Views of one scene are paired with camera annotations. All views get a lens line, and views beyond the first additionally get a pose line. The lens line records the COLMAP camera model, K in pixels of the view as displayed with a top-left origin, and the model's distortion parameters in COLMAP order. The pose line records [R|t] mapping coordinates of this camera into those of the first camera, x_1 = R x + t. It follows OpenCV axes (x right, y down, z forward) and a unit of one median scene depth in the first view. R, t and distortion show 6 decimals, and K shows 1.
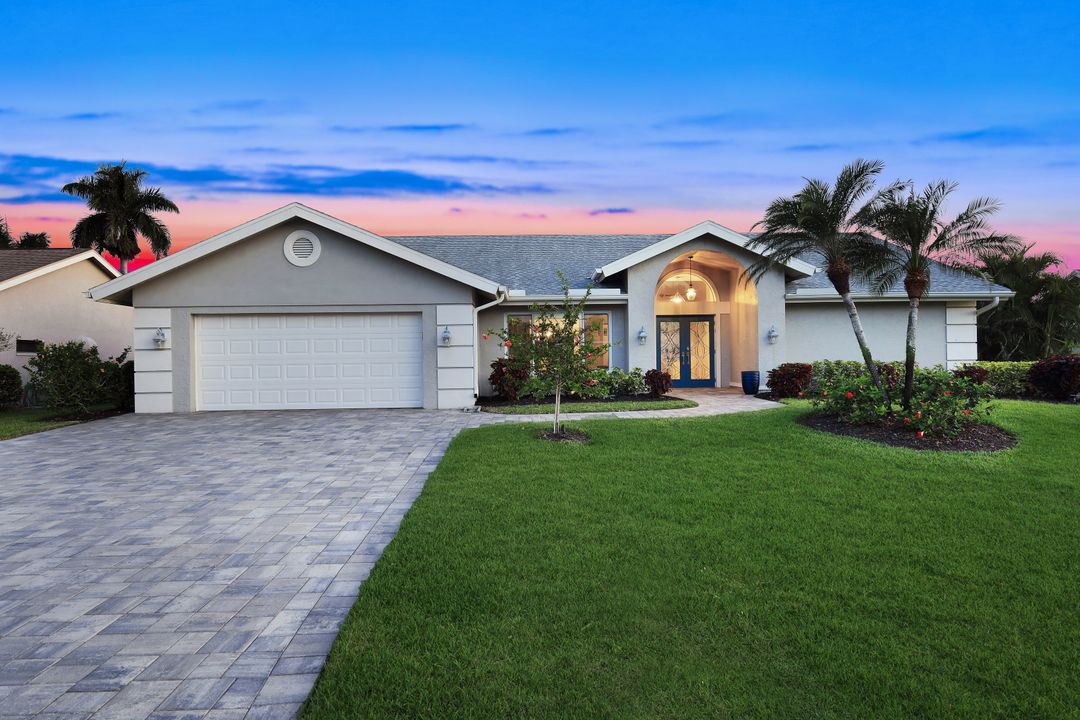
lens RADIAL K [[649.6, 0, 540.0], [0, 649.6, 360.0], [0, 0, 1]] dist [-0.005779, -0.000625]
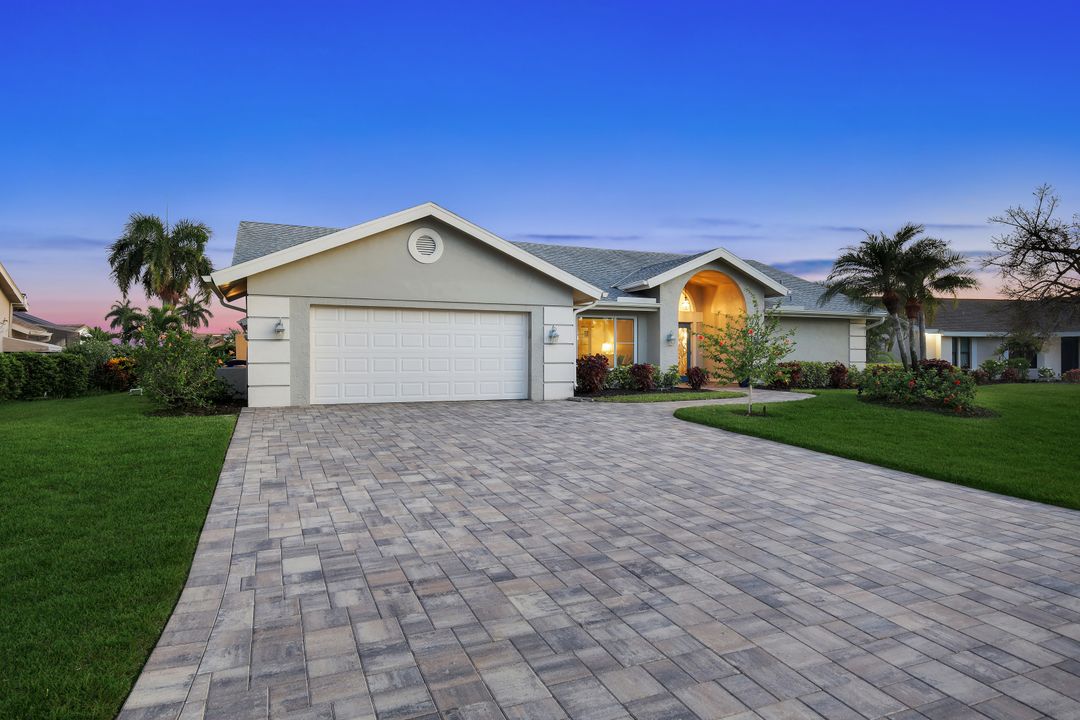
lens RADIAL K [[649.6, 0, 540.0], [0, 649.6, 360.0], [0, 0, 1]] dist [-0.005779, -0.000625]
pose [[0.926246, 0.013924, 0.376663, -0.579700], [-0.014510, 0.999894, -0.001281, 0.008433], [-0.376641, -0.004279, 0.926349, -0.023362]]
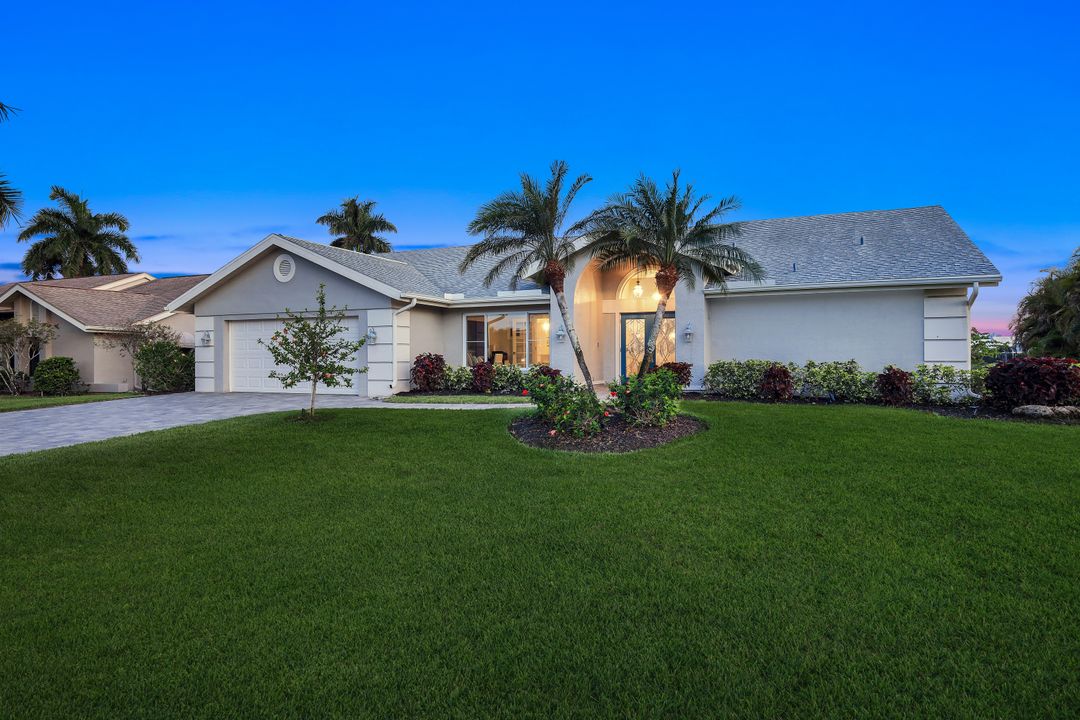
lens RADIAL K [[649.6, 0, 540.0], [0, 649.6, 360.0], [0, 0, 1]] dist [-0.005779, -0.000625]
pose [[0.900152, 0.011840, -0.435415, 0.649200], [-0.008047, 0.999912, 0.010553, -0.007416], [0.435502, -0.005995, 0.900168, 0.059098]]
